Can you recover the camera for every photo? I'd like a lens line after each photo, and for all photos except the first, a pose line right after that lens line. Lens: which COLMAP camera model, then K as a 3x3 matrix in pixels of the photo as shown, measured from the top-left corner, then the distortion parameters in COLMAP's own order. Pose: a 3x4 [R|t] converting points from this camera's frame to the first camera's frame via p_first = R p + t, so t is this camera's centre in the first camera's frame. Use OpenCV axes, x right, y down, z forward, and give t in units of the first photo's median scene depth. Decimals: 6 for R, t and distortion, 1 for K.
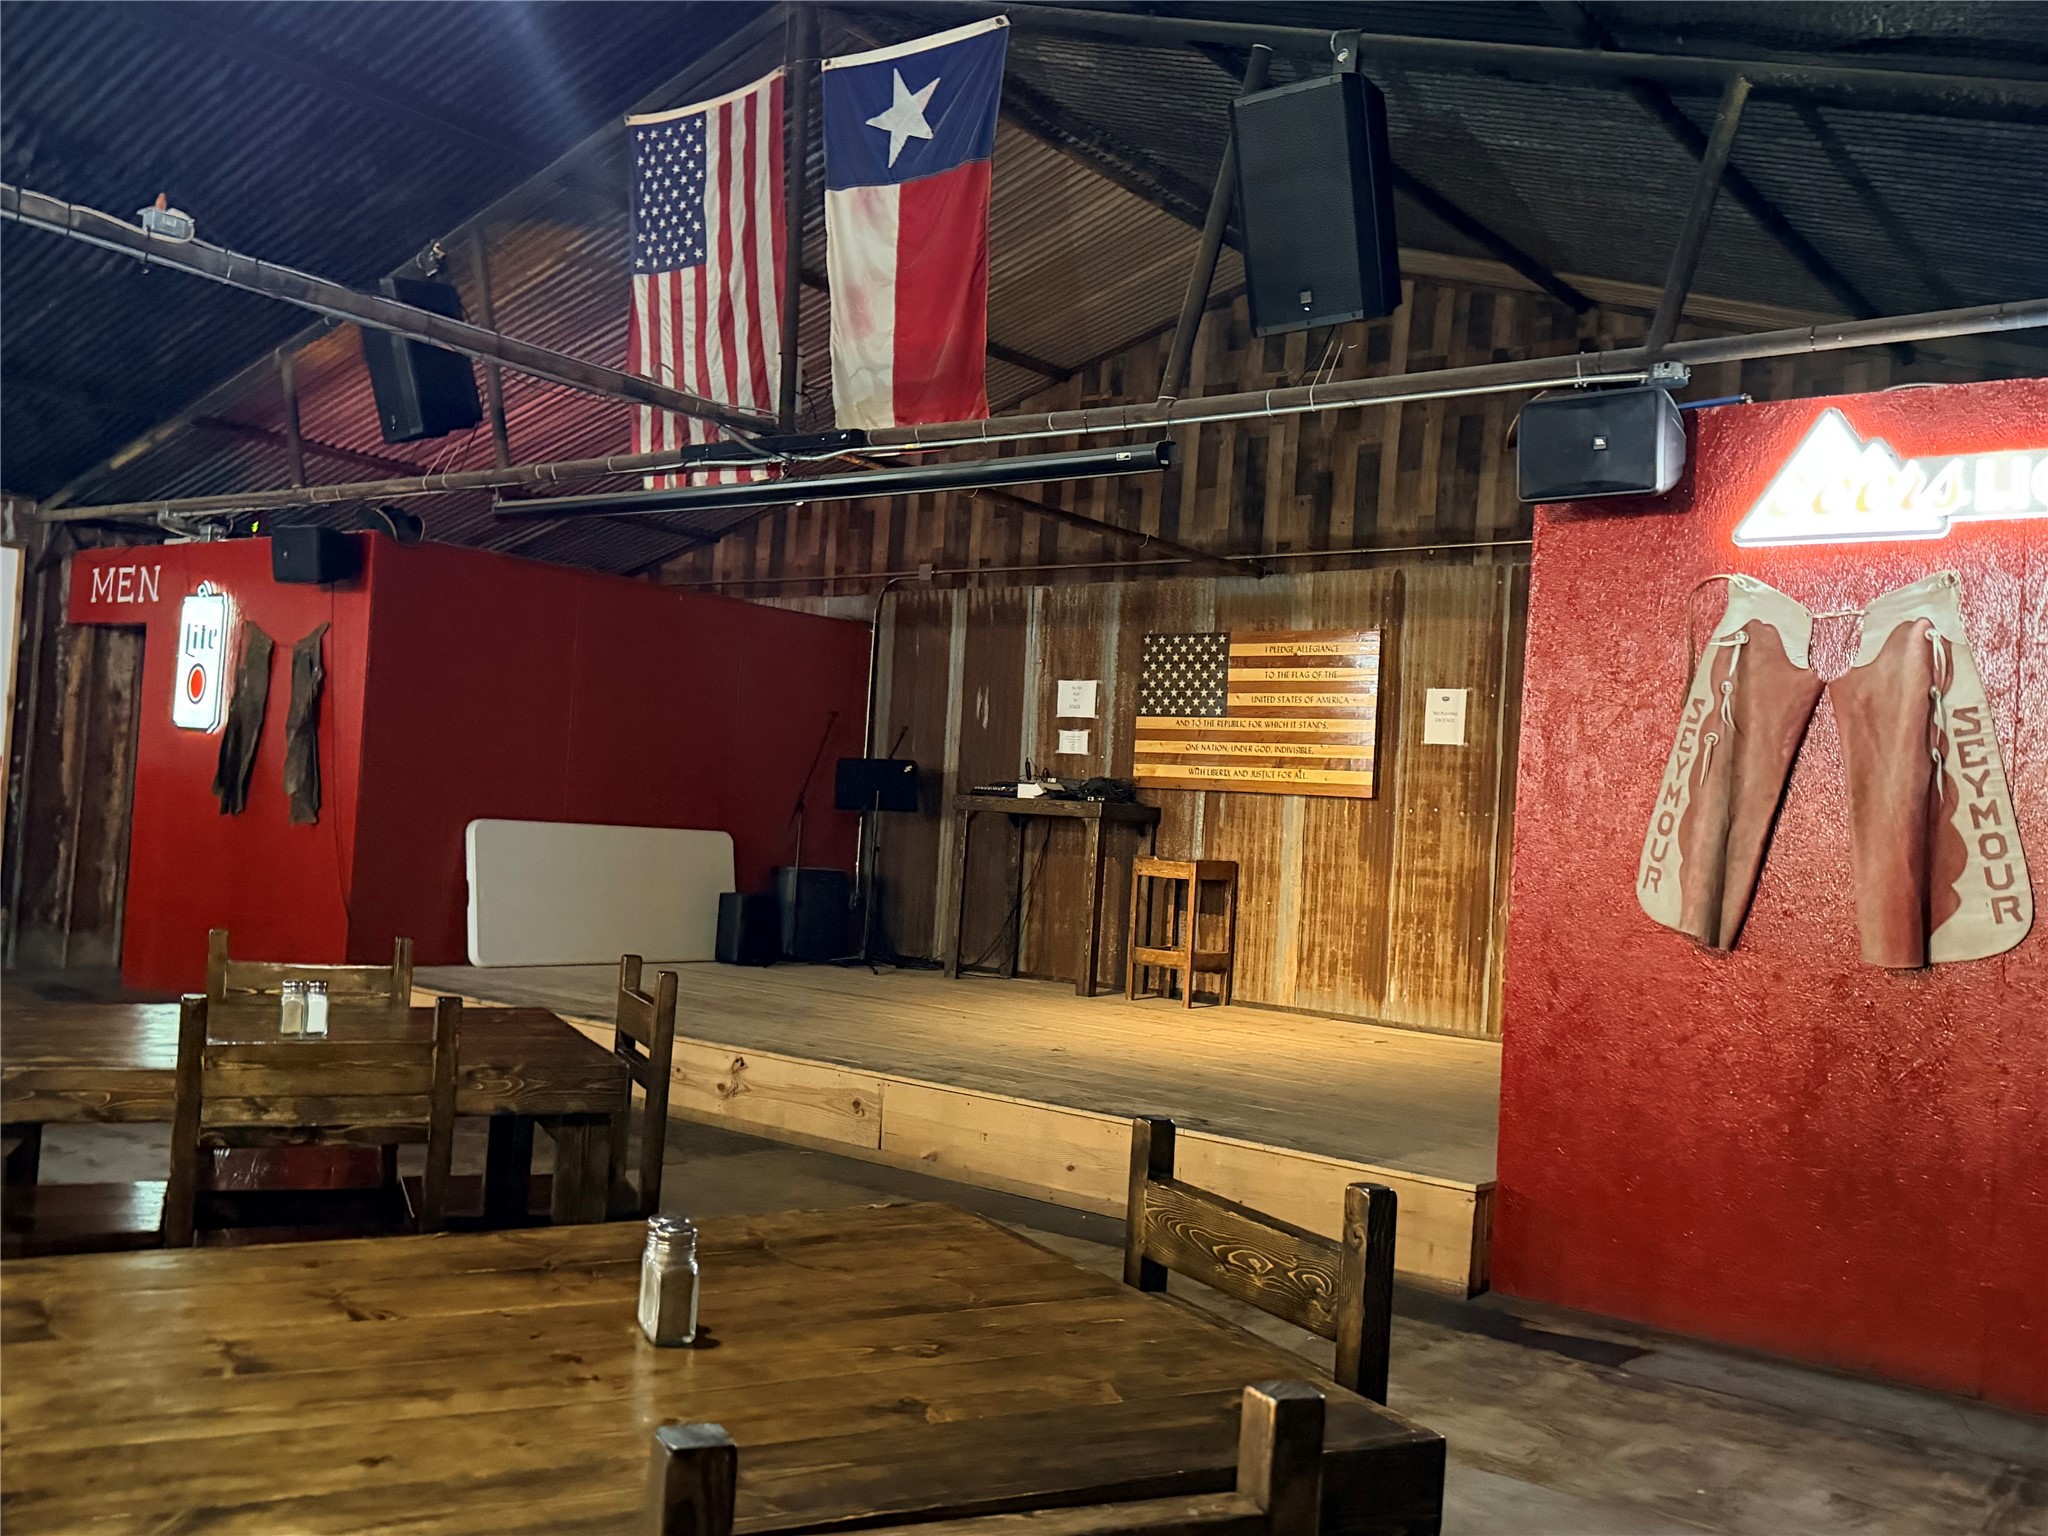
lens RADIAL K [[1827.2, 0, 1026.7], [0, 1827.2, 775.2], [0, 0, 1]] dist [0.023766, -0.000347]
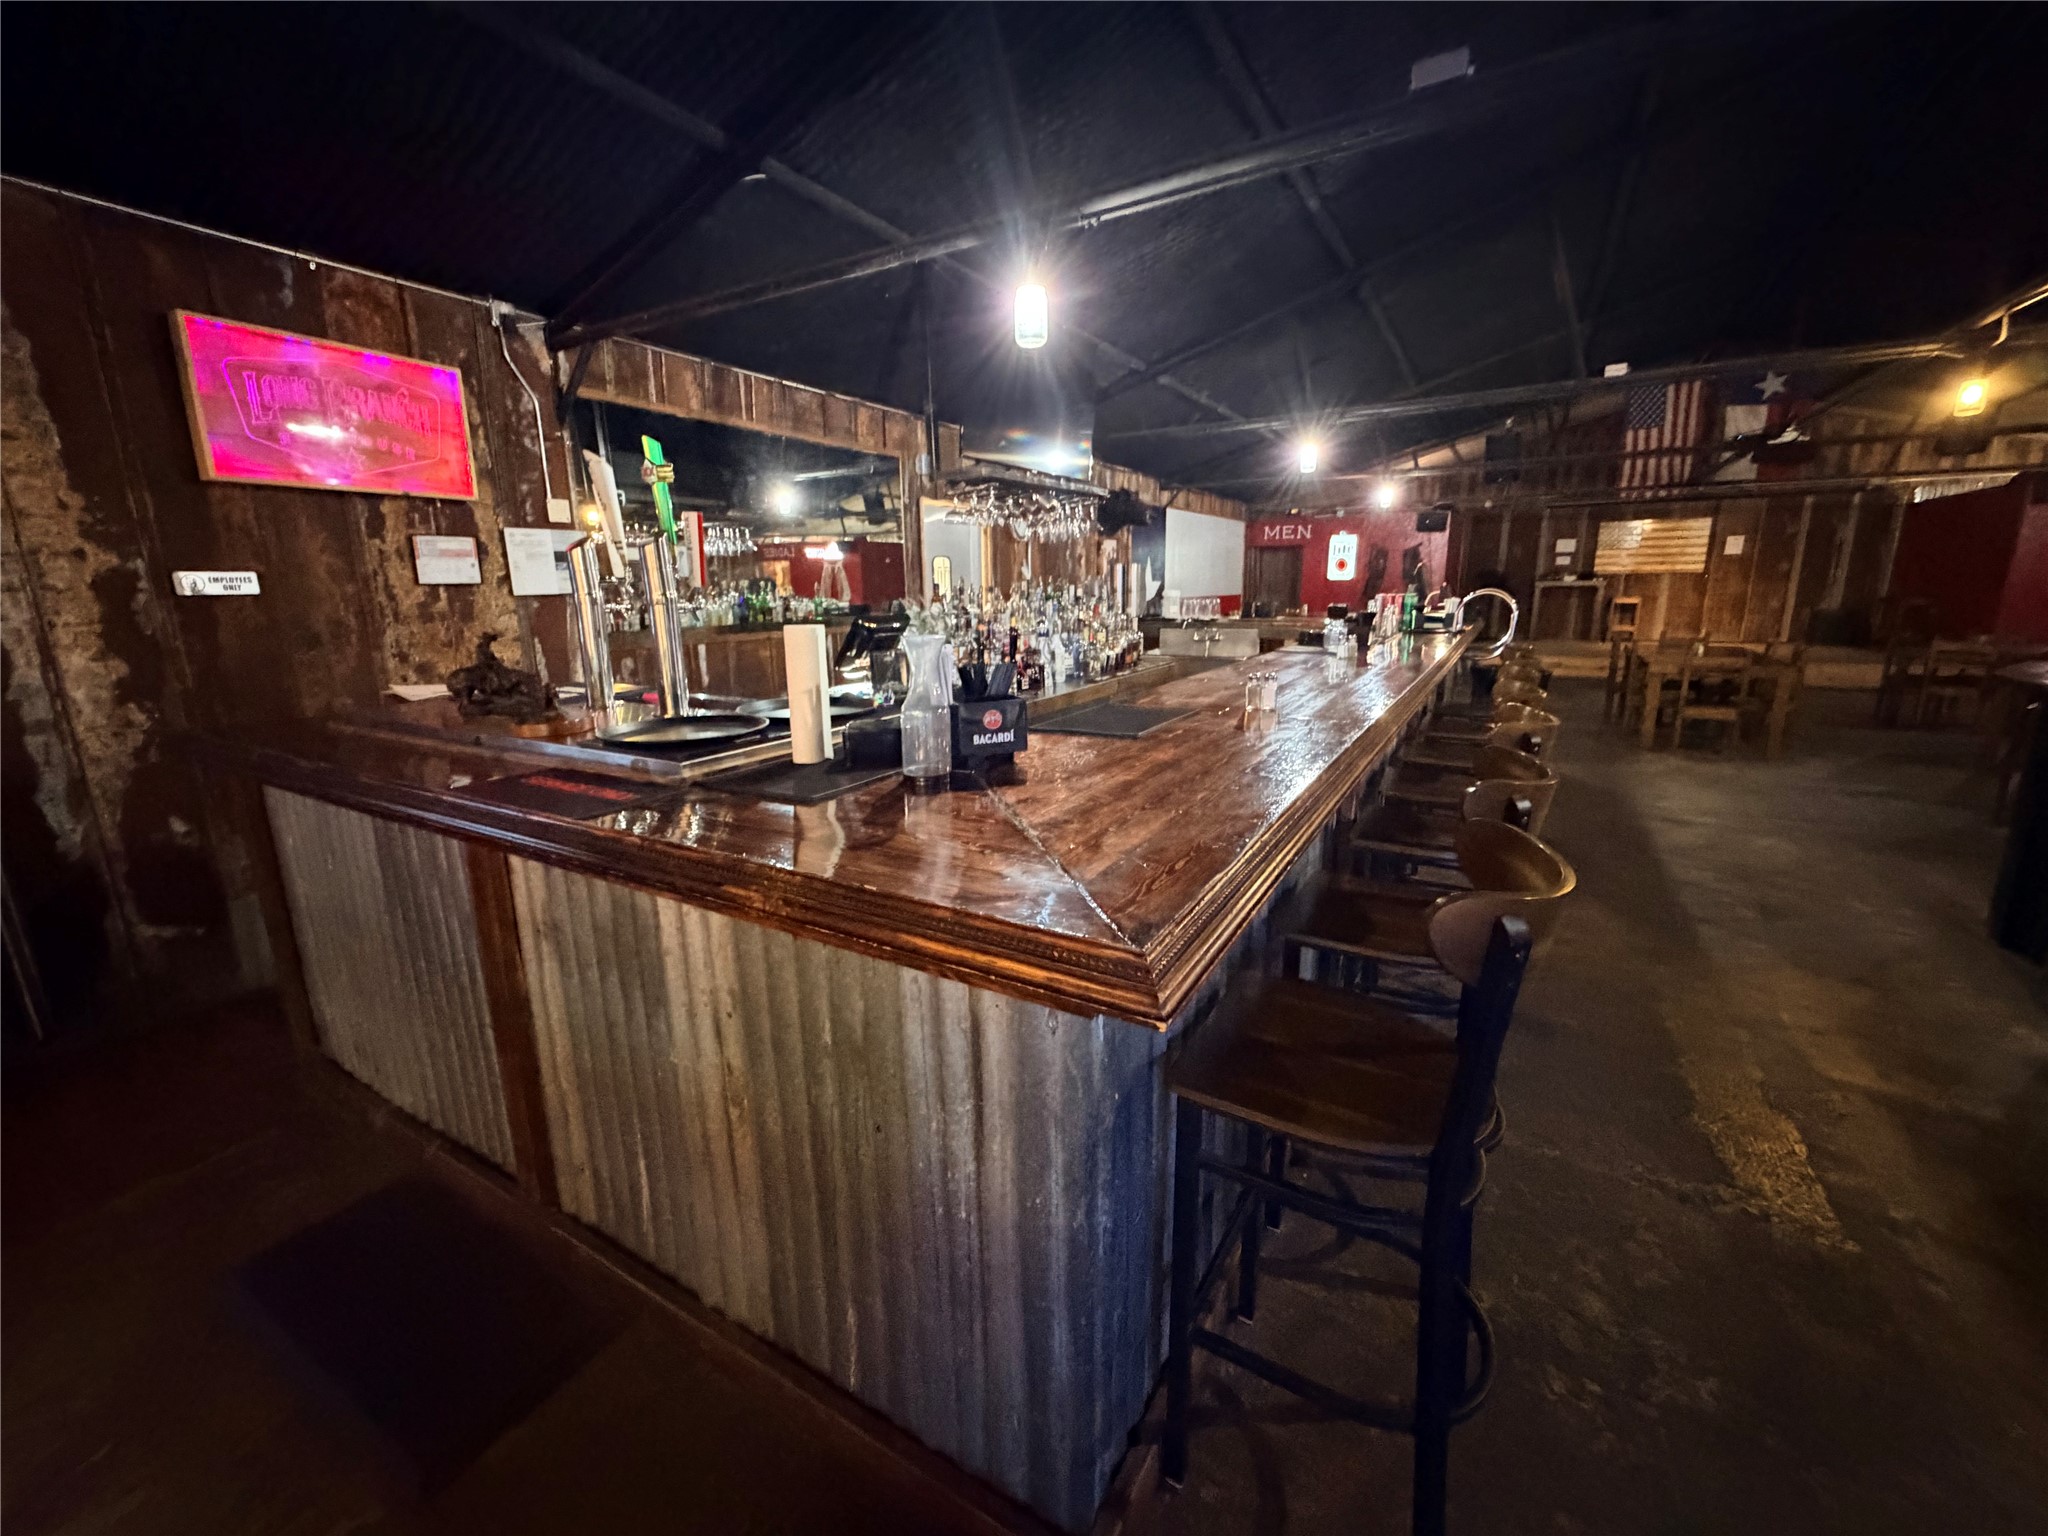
lens RADIAL K [[822.4, 0, 1021.6], [0, 822.4, 770.6], [0, 0, 1]] dist [-0.003062, 0.000681]
pose [[0.991079, -0.101587, 0.086266, -1.662600], [0.076837, 0.964422, 0.252954, -0.156238], [-0.108894, -0.244069, 0.963625, -0.509309]]
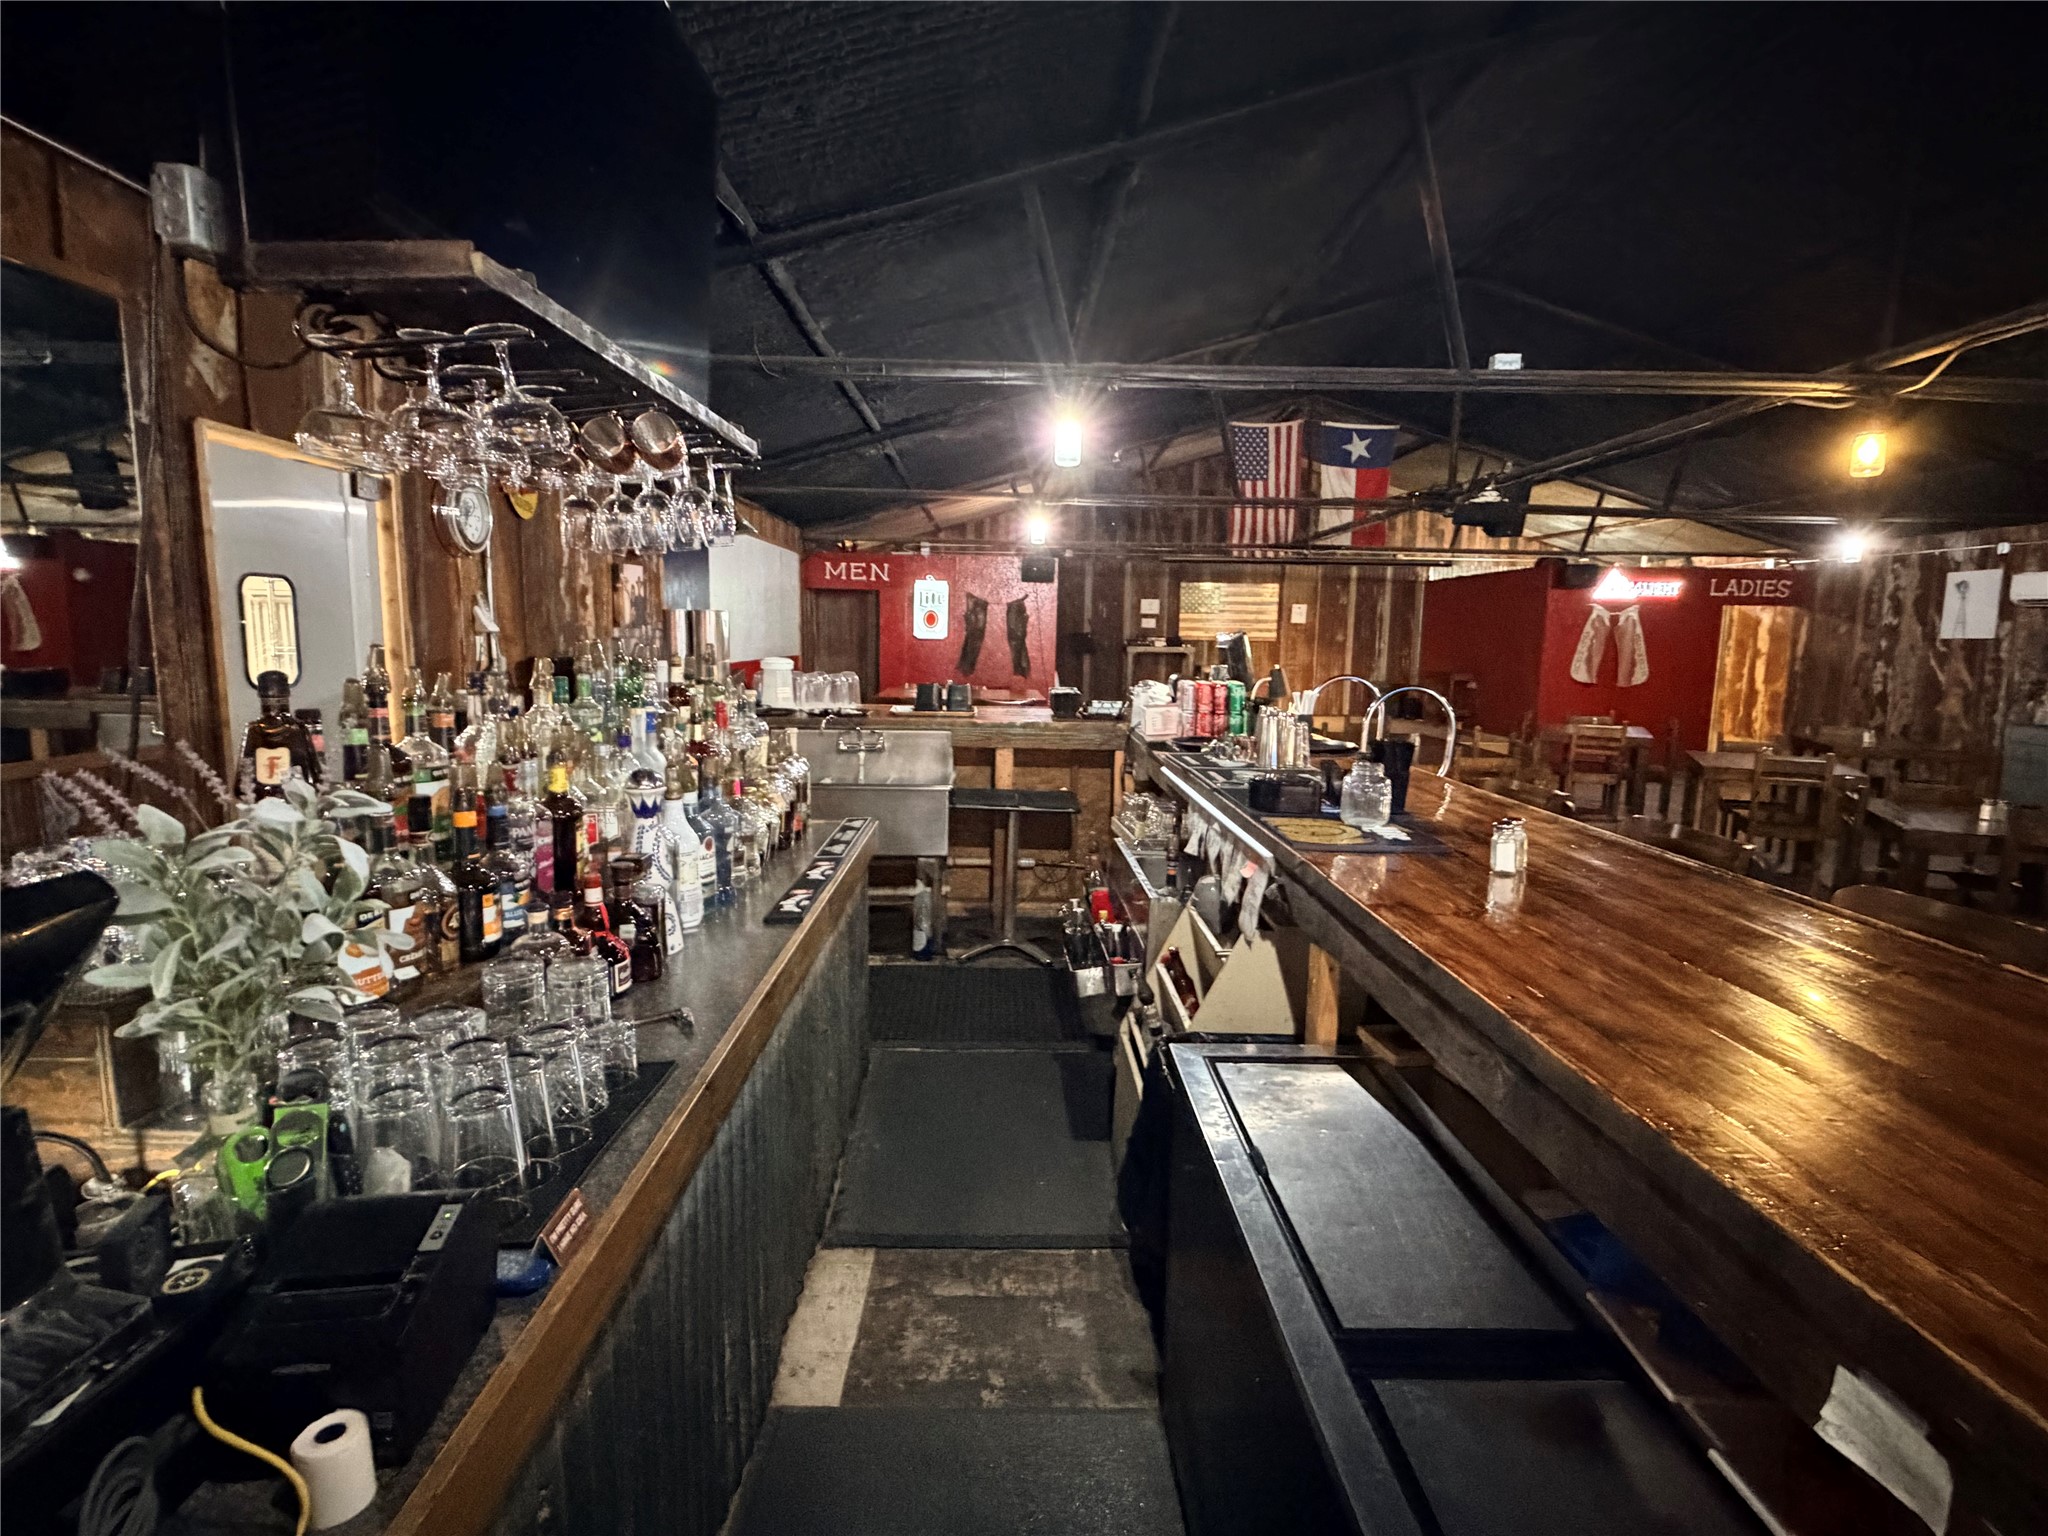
lens RADIAL K [[1000.9, 0, 1020.3], [0, 1000.9, 780.8], [0, 0, 1]] dist [-0.004990, -0.000758]
pose [[0.791426, -0.140125, 0.594988, -1.661538], [0.018139, 0.978326, 0.206276, -0.157645], [-0.610996, -0.152459, 0.776814, -0.099053]]
